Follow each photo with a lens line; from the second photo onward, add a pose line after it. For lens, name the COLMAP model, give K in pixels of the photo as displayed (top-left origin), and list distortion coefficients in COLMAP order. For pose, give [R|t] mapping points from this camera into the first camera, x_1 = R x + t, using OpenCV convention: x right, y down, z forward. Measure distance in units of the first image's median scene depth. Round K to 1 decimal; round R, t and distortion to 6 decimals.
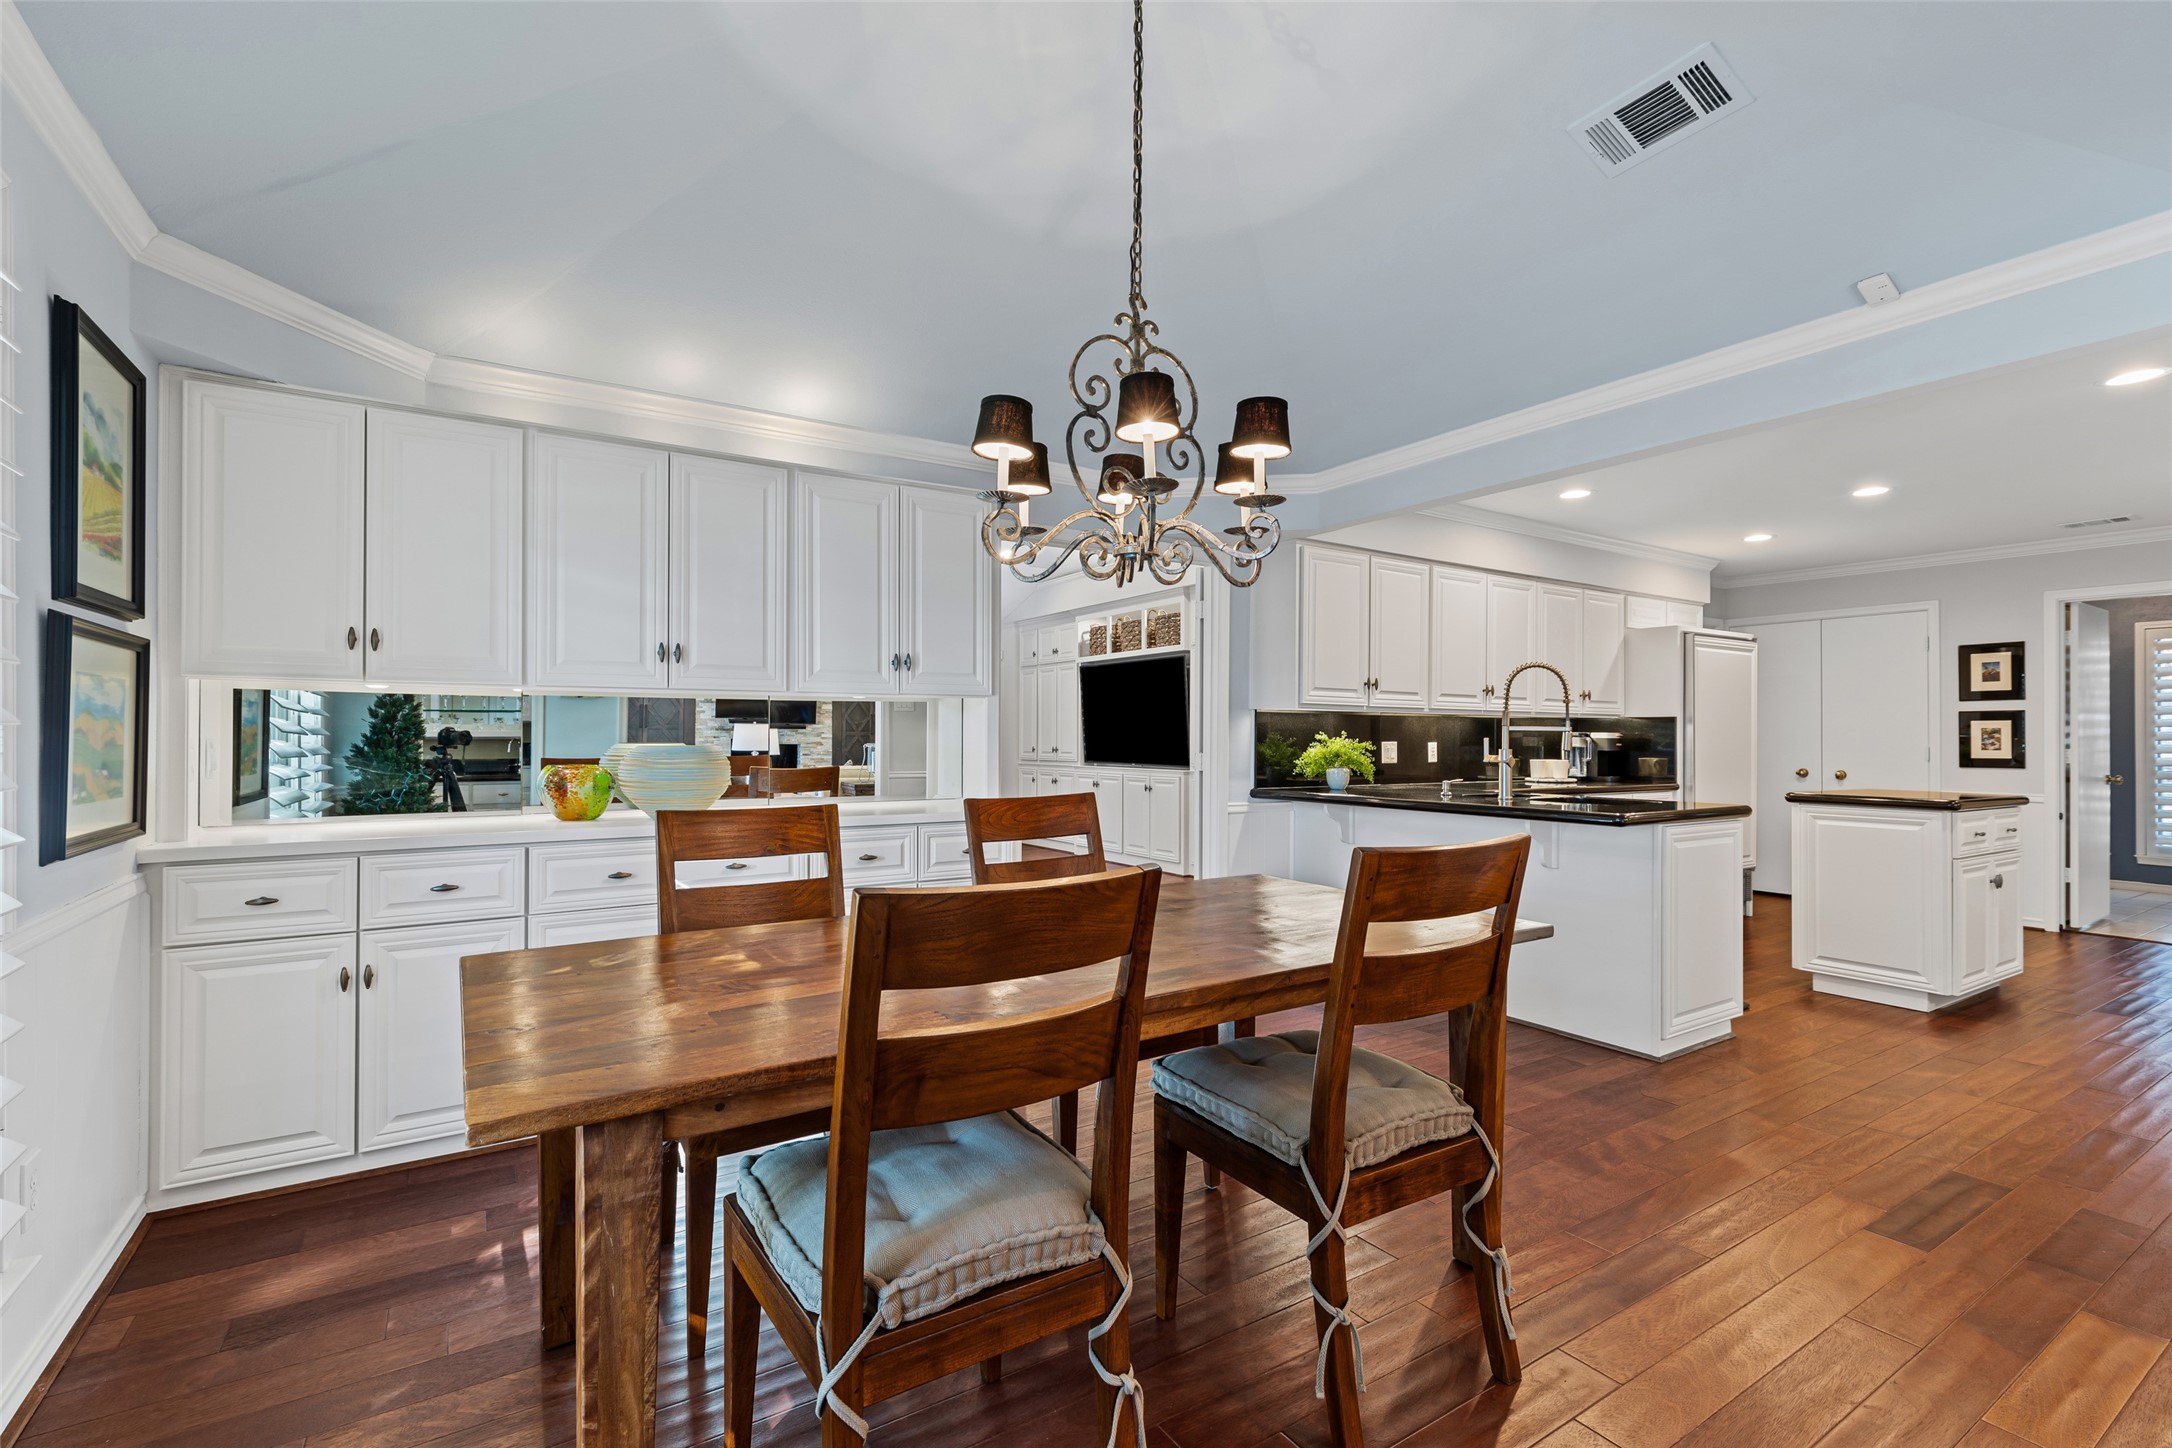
lens RADIAL K [[983.5, 0, 1076.1], [0, 983.5, 724.0], [0, 0, 1]] dist [0.005461, -0.000376]
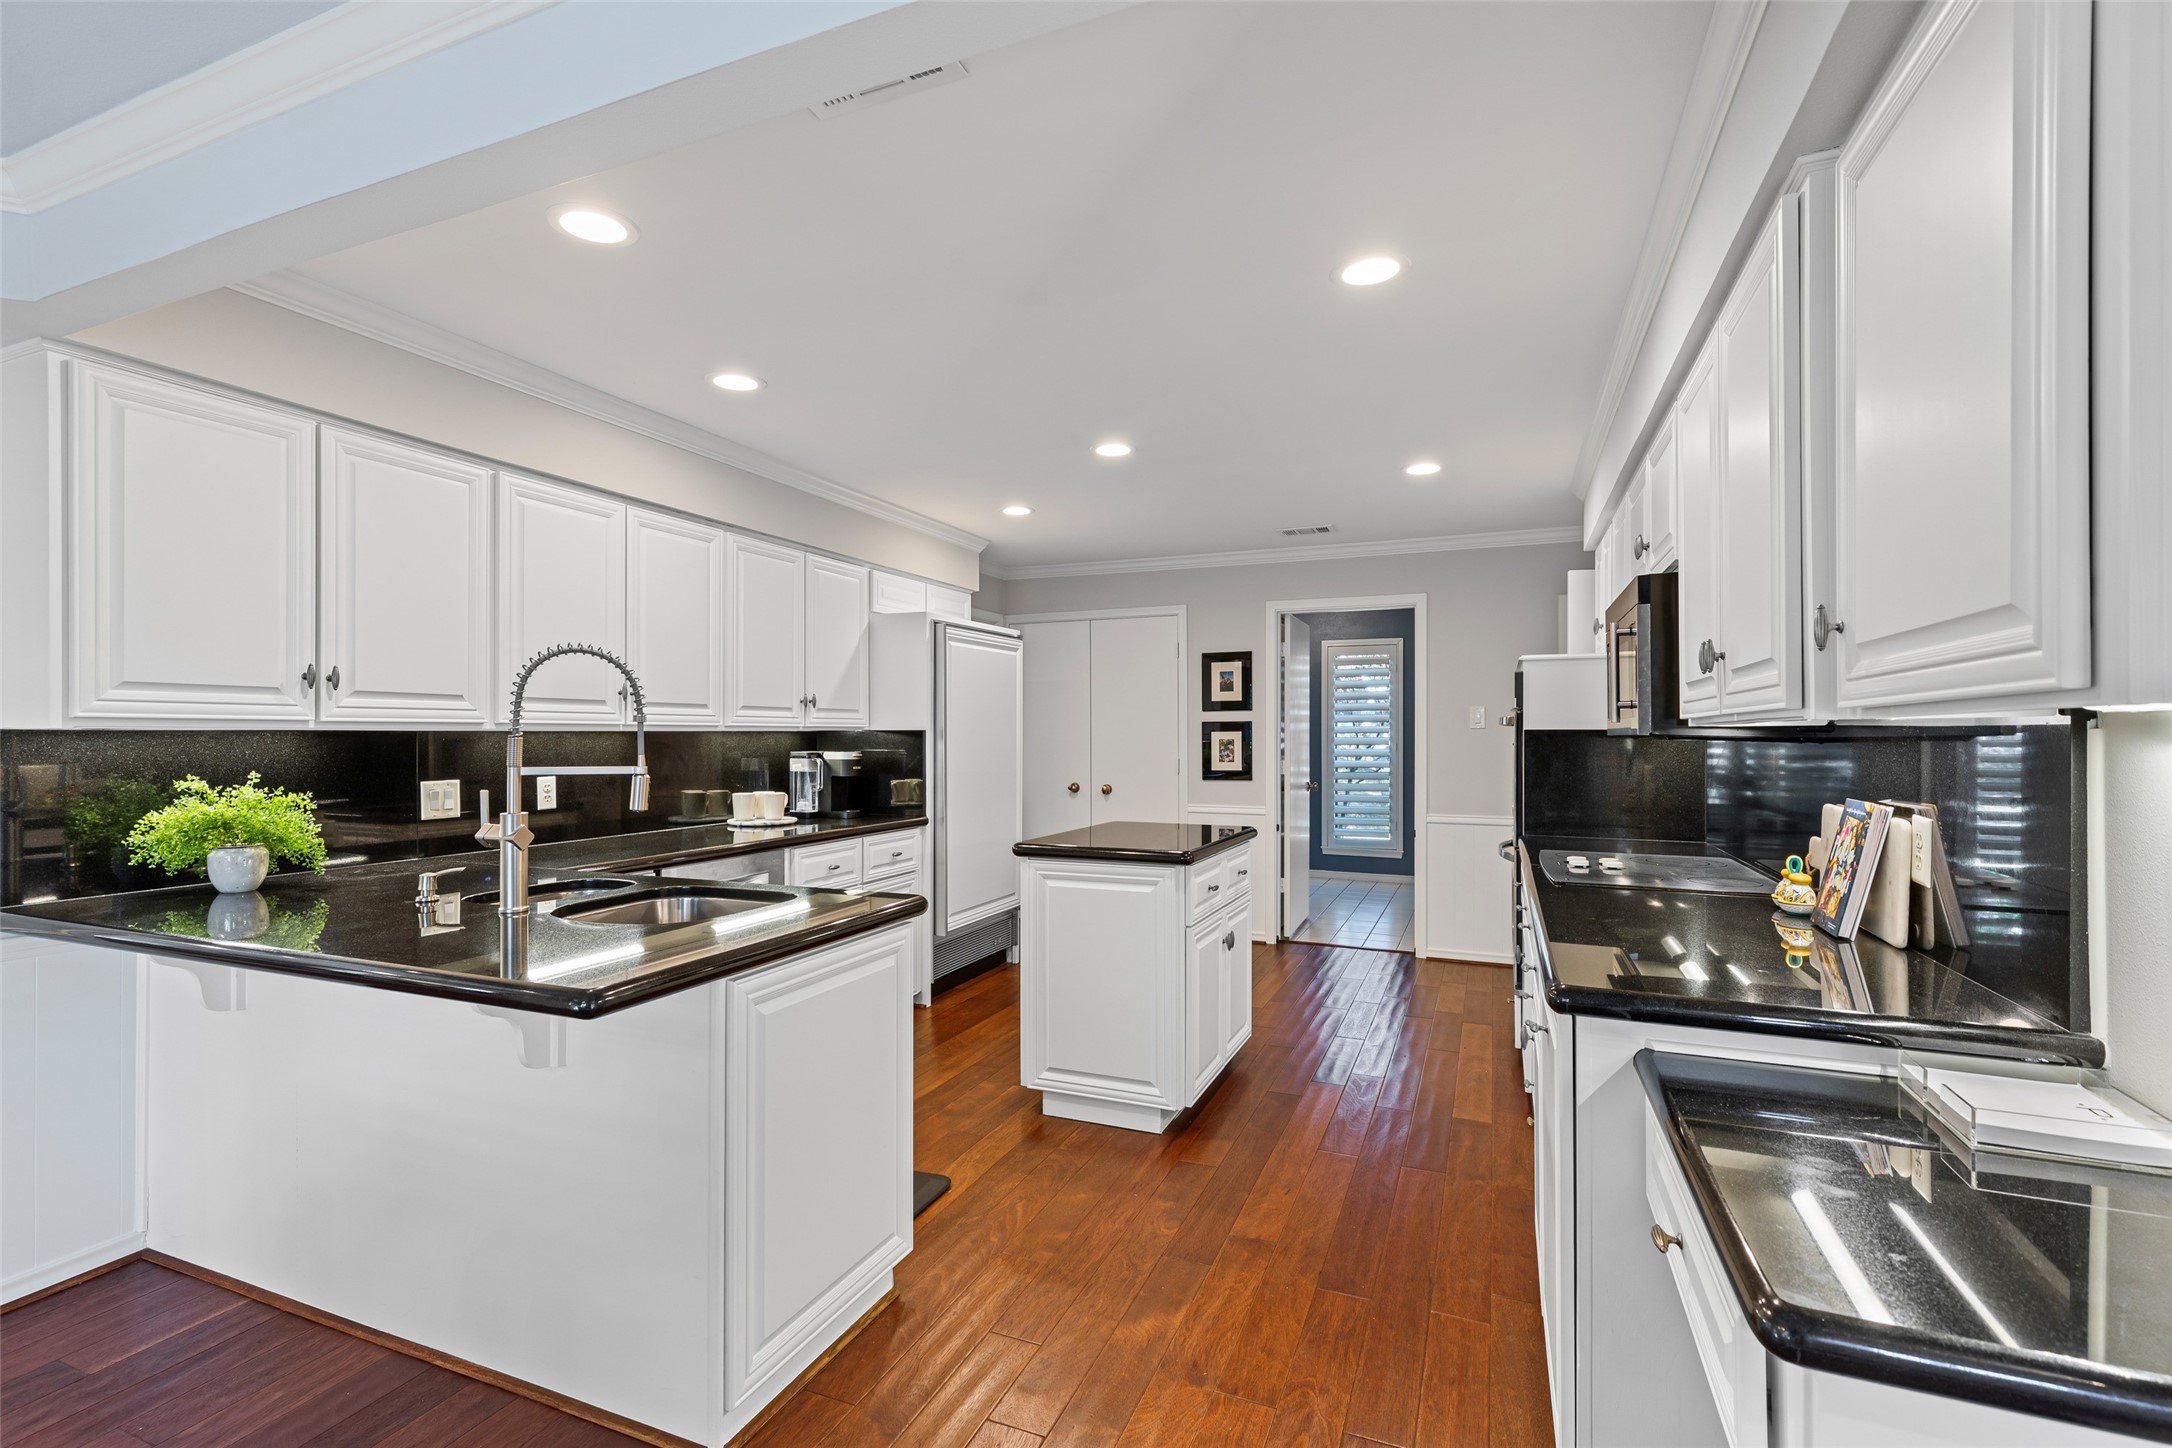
lens RADIAL K [[983.5, 0, 1090.5], [0, 983.5, 724.6], [0, 0, 1]] dist [0.005461, -0.000376]
pose [[0.821842, -0.002162, 0.569711, 0.270368], [-0.000714, 0.999988, 0.004824, -0.015354], [-0.569715, -0.004371, 0.821831, 0.286986]]
